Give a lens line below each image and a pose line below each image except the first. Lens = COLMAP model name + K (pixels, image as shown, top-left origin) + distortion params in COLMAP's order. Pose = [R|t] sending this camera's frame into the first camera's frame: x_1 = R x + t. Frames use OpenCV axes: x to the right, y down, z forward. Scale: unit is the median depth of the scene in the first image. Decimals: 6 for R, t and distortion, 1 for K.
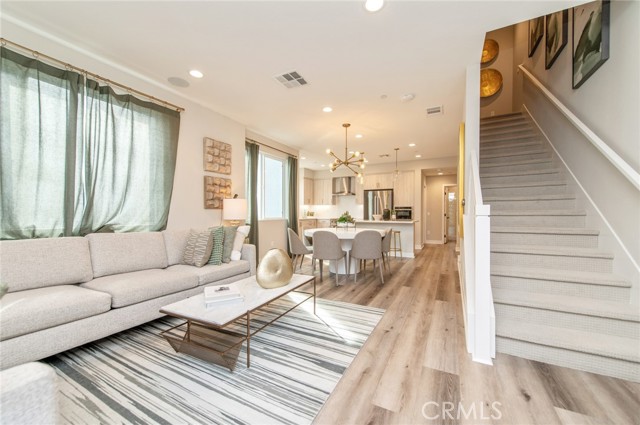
lens RADIAL K [[251.3, 0, 321.6], [0, 251.3, 212.4], [0, 0, 1]] dist [0.009132, -0.002733]
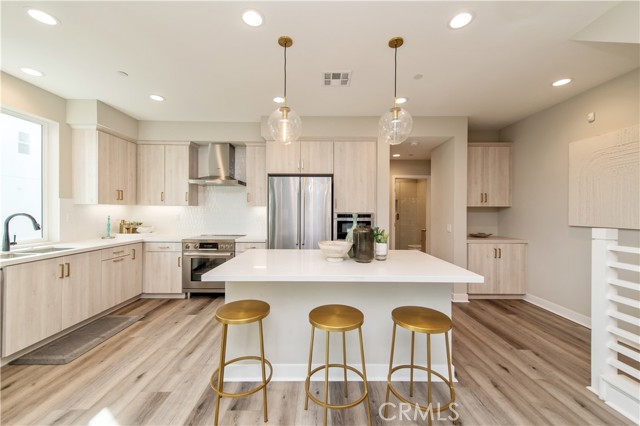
lens RADIAL K [[251.3, 0, 321.5], [0, 251.3, 208.7], [0, 0, 1]] dist [0.009132, -0.002733]
pose [[0.886113, 0.006514, 0.463424, 0.087588], [-0.007066, 0.999975, -0.000543, -0.051362], [-0.463416, -0.002793, 0.886136, 1.024251]]
